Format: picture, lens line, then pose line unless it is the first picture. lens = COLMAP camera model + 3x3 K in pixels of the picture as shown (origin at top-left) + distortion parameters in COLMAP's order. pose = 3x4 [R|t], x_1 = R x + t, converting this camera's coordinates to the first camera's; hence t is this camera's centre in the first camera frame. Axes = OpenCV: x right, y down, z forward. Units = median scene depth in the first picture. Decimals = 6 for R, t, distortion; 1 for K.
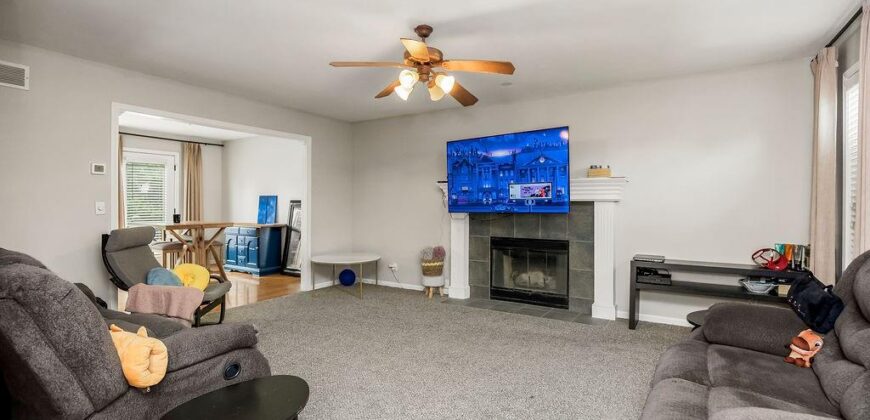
lens RADIAL K [[411.5, 0, 435.0], [0, 411.5, 210.0], [0, 0, 1]] dist [-0.000782, -0.000301]
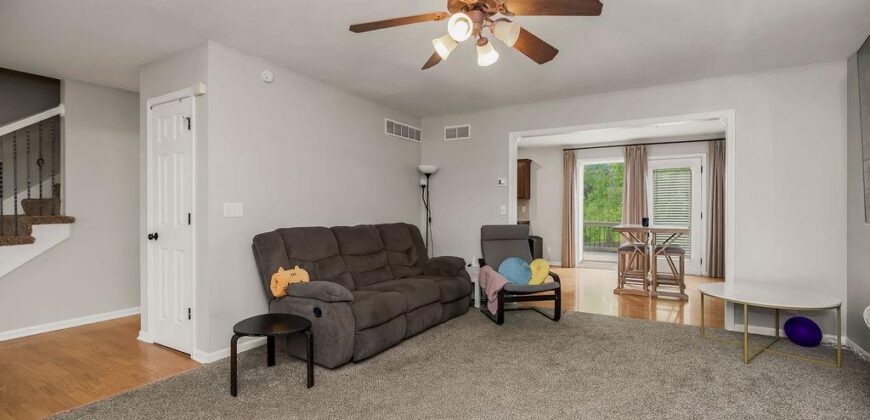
lens RADIAL K [[411.5, 0, 435.0], [0, 411.5, 210.0], [0, 0, 1]] dist [-0.000782, -0.000301]
pose [[0.051355, 0.009036, -0.998640, 0.361372], [-0.016270, 0.999834, 0.008210, -0.009942], [0.998548, 0.015827, 0.051494, 0.433555]]
